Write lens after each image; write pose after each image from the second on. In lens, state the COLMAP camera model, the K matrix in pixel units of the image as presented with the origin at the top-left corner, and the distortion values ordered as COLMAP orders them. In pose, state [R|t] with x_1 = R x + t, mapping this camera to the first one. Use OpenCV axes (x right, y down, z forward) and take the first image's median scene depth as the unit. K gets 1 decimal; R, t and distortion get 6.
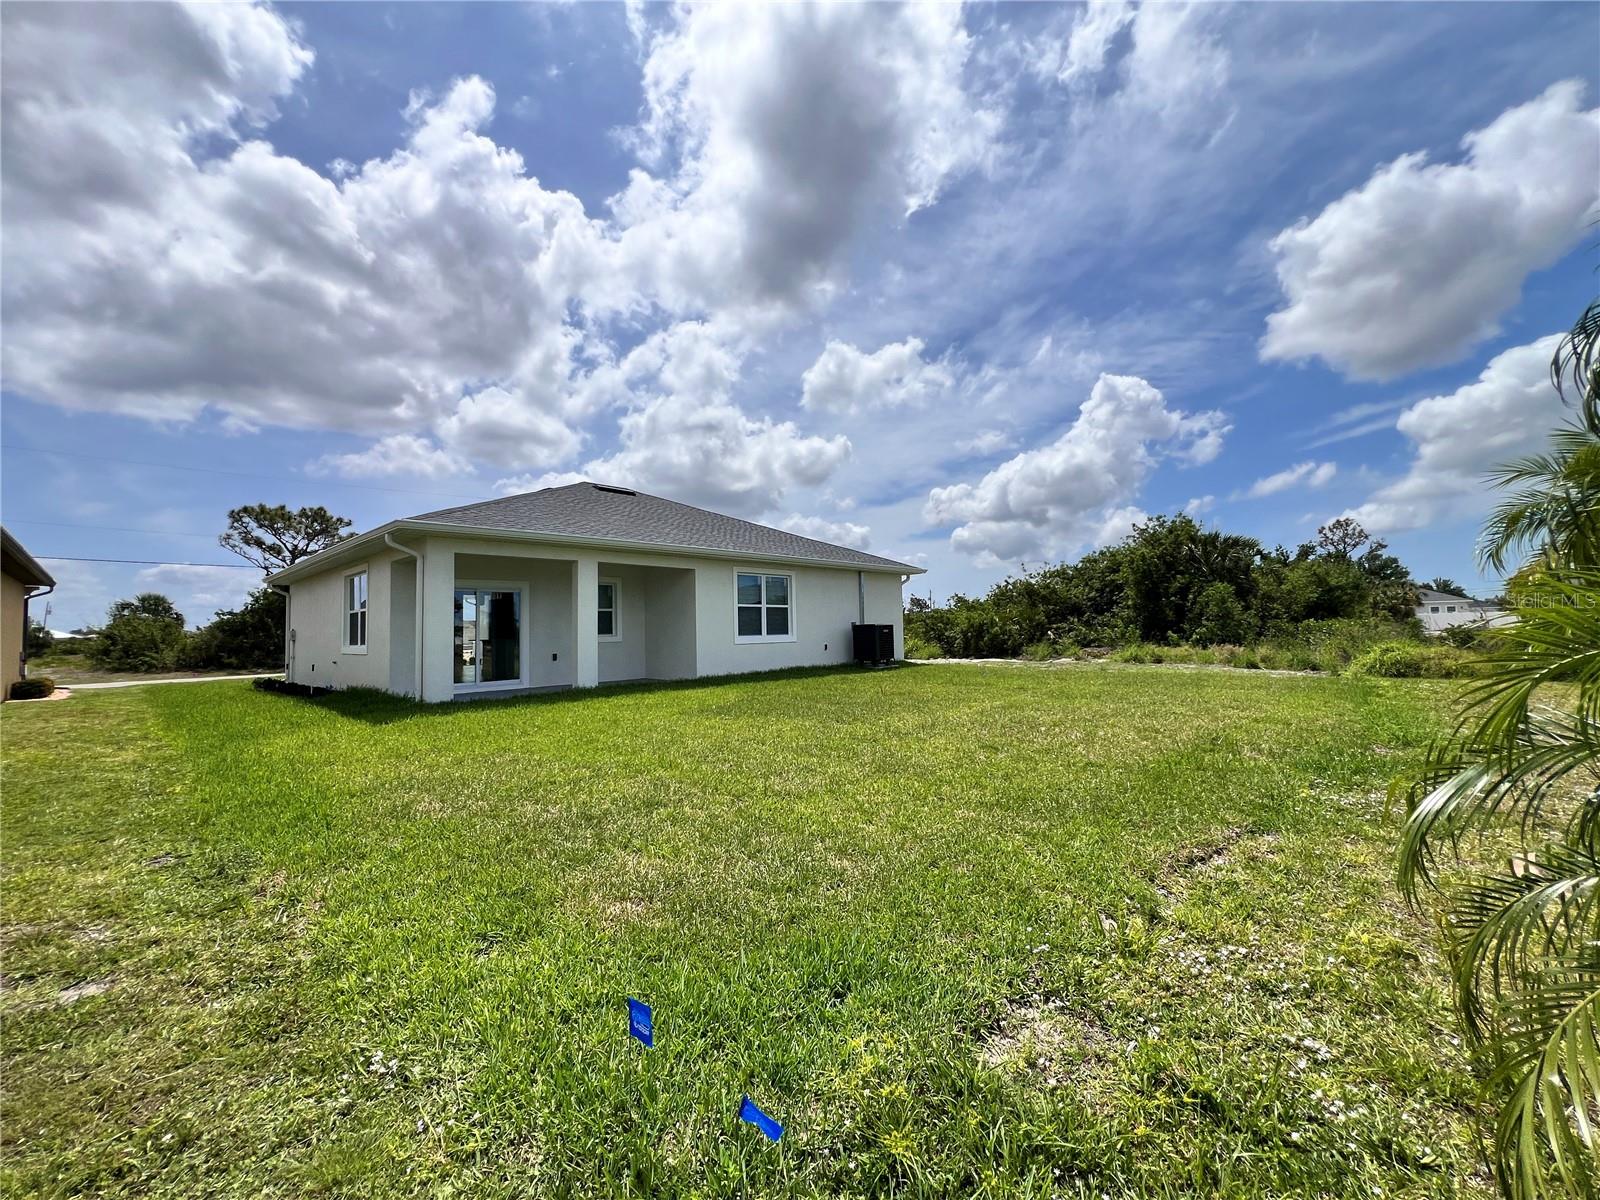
lens RADIAL K [[645.7, 0, 796.9], [0, 645.7, 594.9], [0, 0, 1]] dist [-0.004154, 0.001153]
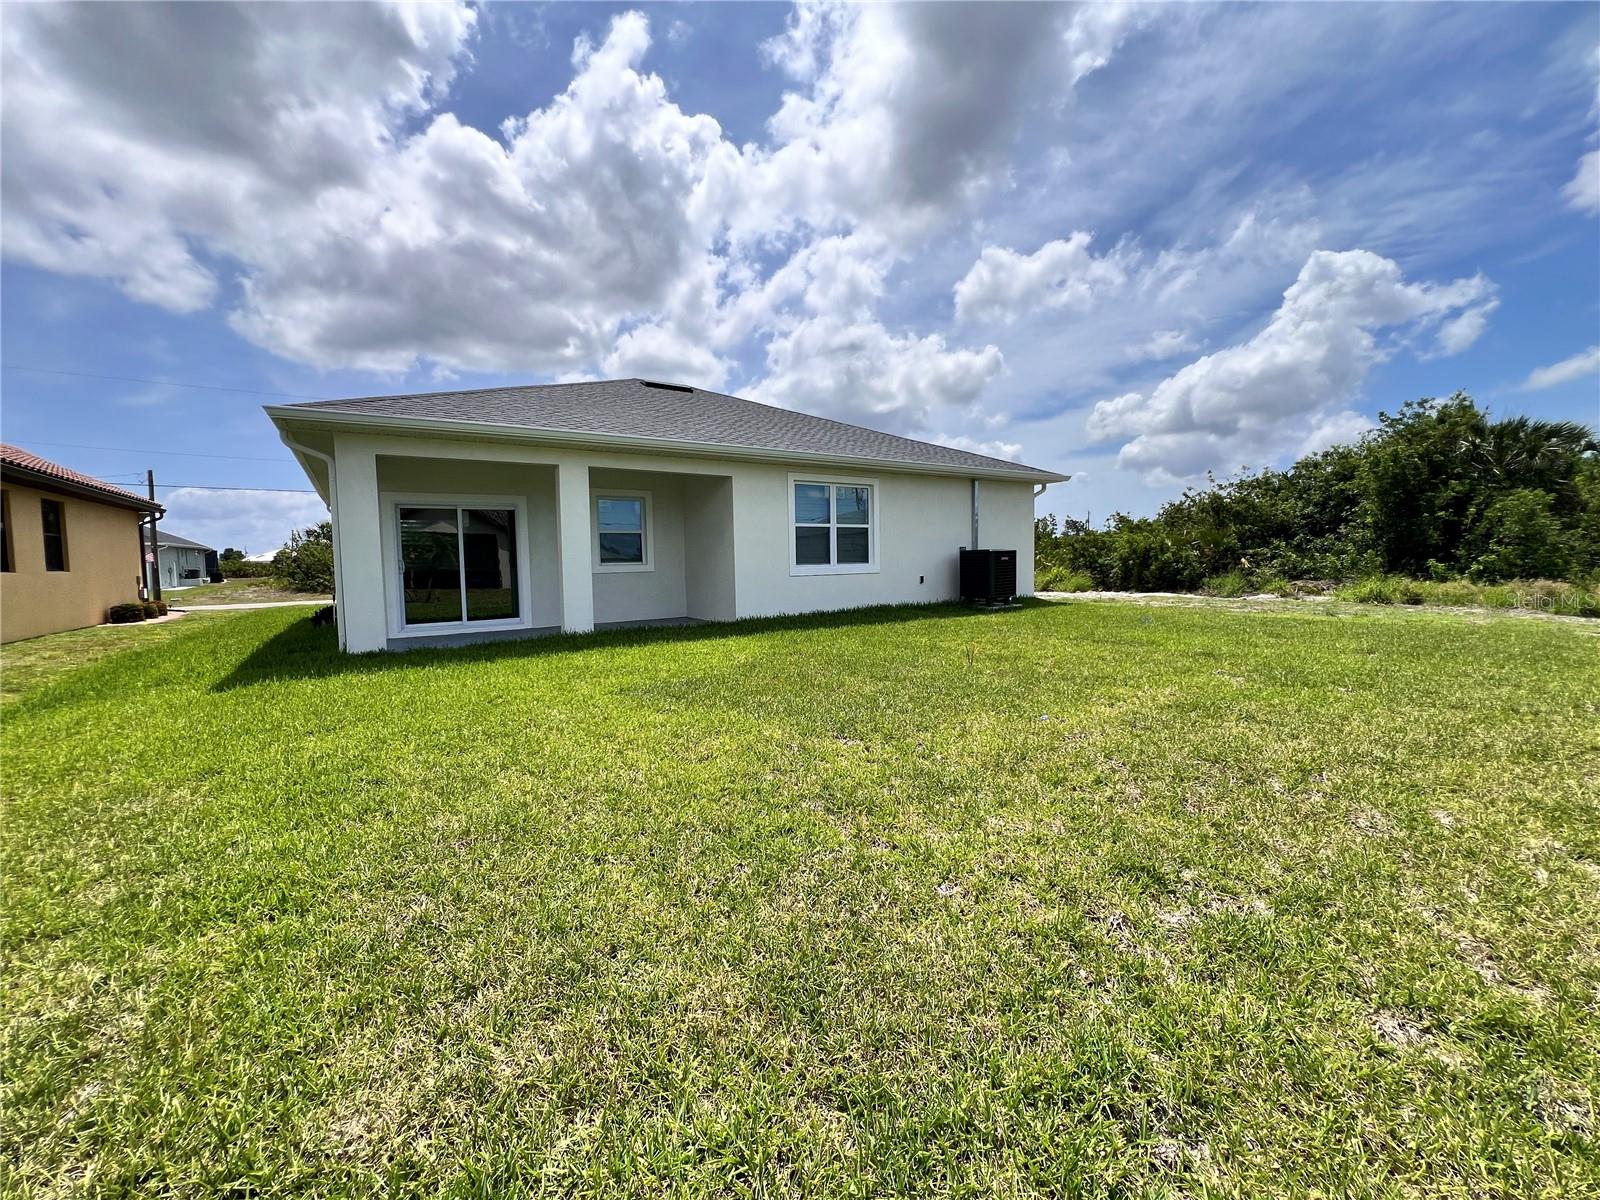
lens RADIAL K [[637.7, 0, 793.5], [0, 637.7, 594.9], [0, 0, 1]] dist [-0.002466, 0.000392]
pose [[0.973925, 0.015987, -0.226305, 0.035241], [0.010589, 0.993224, 0.115736, 0.005104], [0.226622, -0.115115, 0.967156, 0.119287]]
